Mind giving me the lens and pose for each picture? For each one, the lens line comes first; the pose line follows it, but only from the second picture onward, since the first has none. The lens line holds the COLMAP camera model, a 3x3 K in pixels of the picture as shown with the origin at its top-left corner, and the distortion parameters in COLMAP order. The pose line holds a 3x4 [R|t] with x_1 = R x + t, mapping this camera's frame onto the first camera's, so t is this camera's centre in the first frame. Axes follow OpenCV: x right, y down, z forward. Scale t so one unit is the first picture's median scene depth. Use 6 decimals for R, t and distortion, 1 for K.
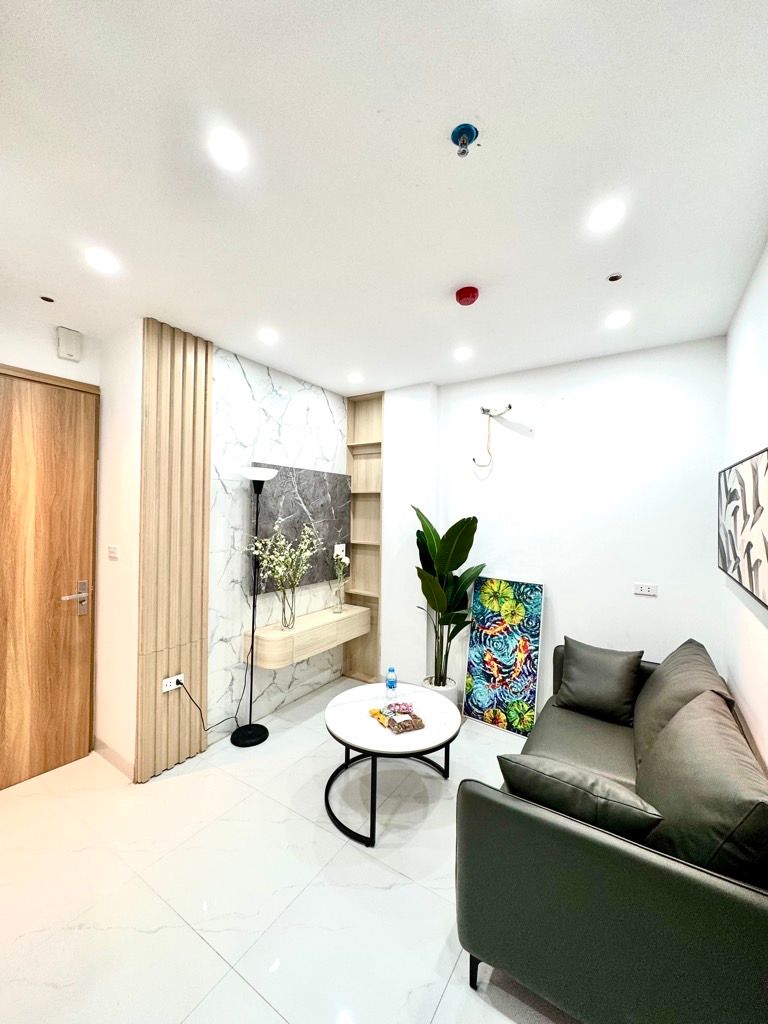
lens RADIAL K [[404.8, 0, 385.4], [0, 404.8, 511.1], [0, 0, 1]] dist [-0.001917, 0.000459]
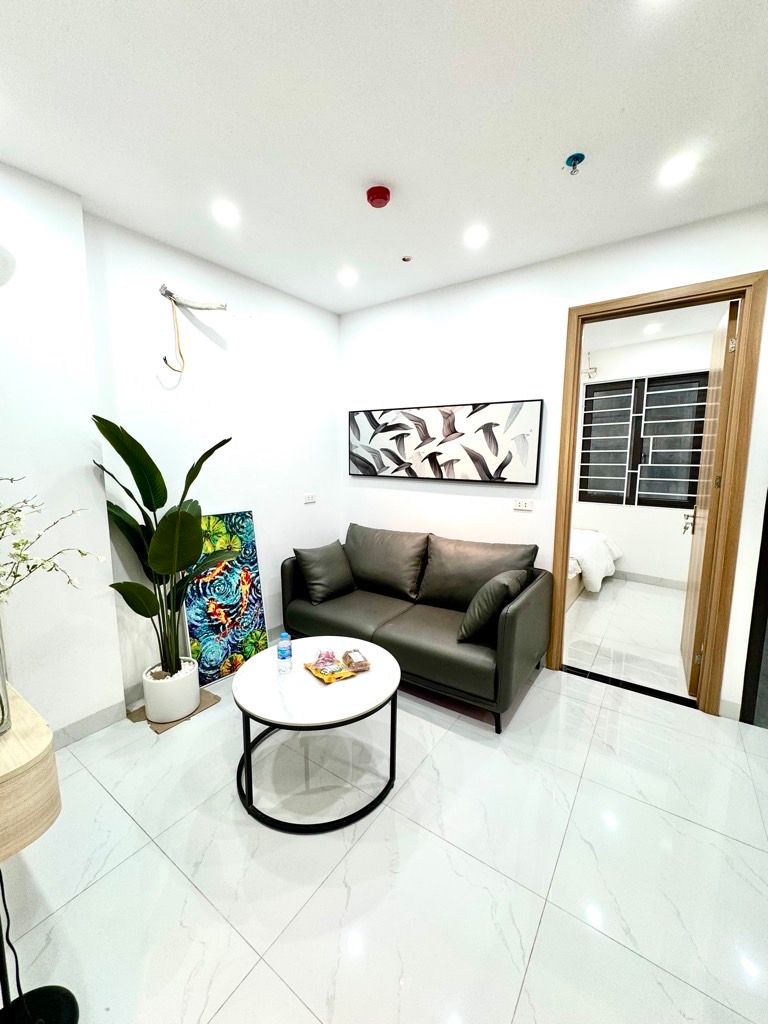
lens RADIAL K [[404.8, 0, 382.3], [0, 404.8, 511.0], [0, 0, 1]] dist [-0.001917, 0.000459]
pose [[0.037918, -0.139440, 0.989504, -0.560067], [0.001511, 0.990223, 0.139484, 0.044917], [-0.999280, -0.003794, 0.037758, 0.630001]]
